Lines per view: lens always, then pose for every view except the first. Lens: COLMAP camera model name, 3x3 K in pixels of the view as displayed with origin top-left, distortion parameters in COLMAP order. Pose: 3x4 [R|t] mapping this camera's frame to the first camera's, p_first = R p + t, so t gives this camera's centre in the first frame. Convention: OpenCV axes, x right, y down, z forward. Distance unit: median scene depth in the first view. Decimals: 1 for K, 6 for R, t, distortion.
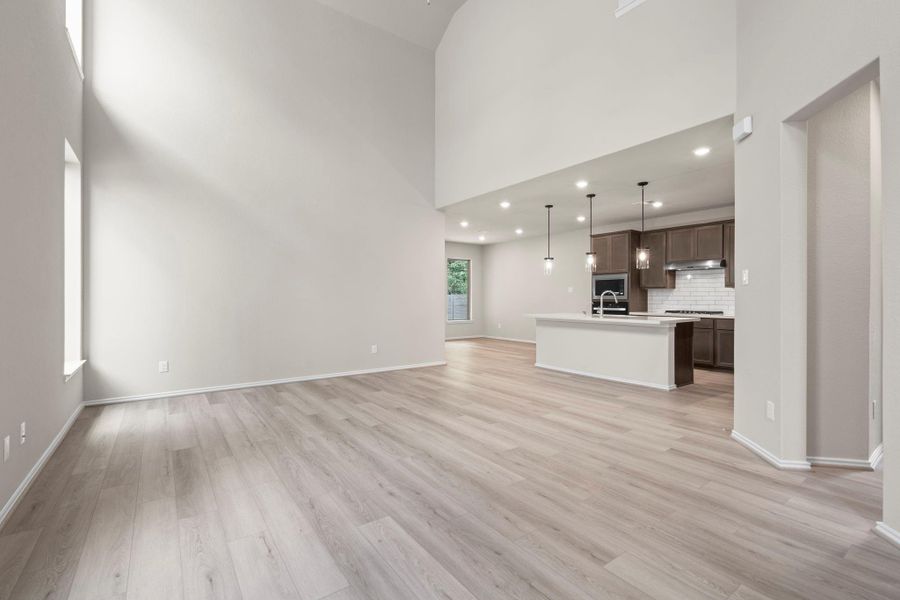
lens RADIAL K [[410.9, 0, 450.0], [0, 410.9, 300.0], [0, 0, 1]] dist [0.000867, 0.000260]
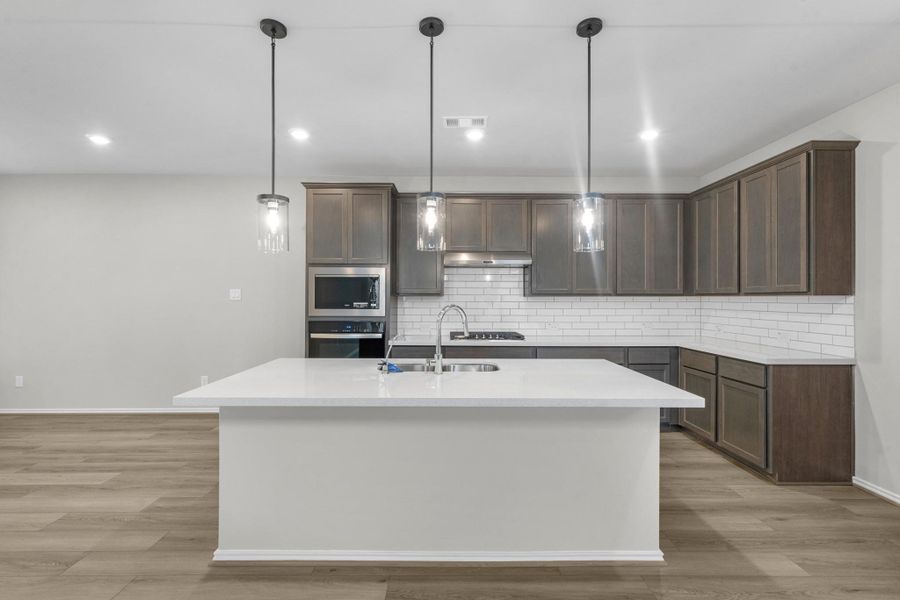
lens RADIAL K [[402.2, 0, 449.6], [0, 402.2, 296.6], [0, 0, 1]] dist [0.004090, 0.000947]
pose [[0.582207, 0.004283, 0.813029, 0.064531], [0.002648, 0.999971, -0.007164, -0.022460], [-0.813036, 0.006324, 0.582179, 0.629392]]
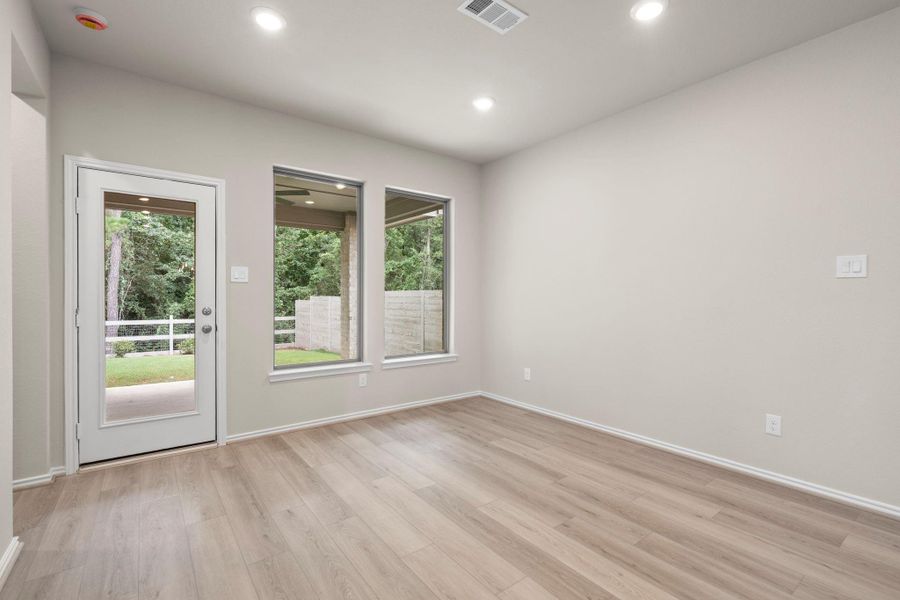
lens RADIAL K [[410.9, 0, 450.0], [0, 410.9, 300.0], [0, 0, 1]] dist [0.000867, 0.000260]
pose [[0.999770, 0.003561, 0.021141, 0.063318], [-0.003655, 0.999984, 0.004408, -0.006568], [-0.021125, -0.004484, 0.999767, 0.930144]]
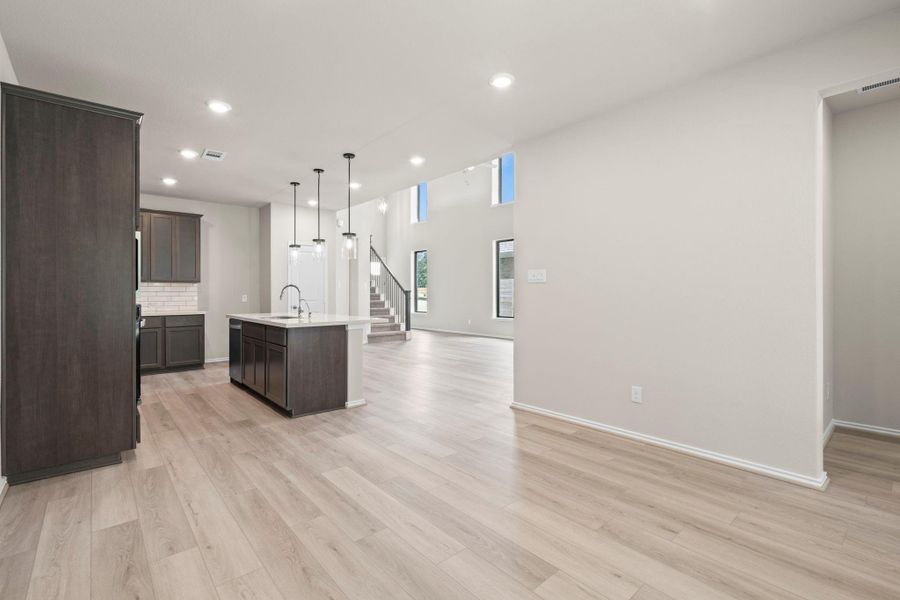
lens RADIAL K [[410.9, 0, 450.0], [0, 410.9, 300.0], [0, 0, 1]] dist [0.000867, 0.000260]
pose [[-0.996287, 0.003608, -0.086023, 0.118910], [0.001561, 0.999714, 0.023852, -0.009527], [0.086085, 0.023629, -0.996008, 1.457105]]
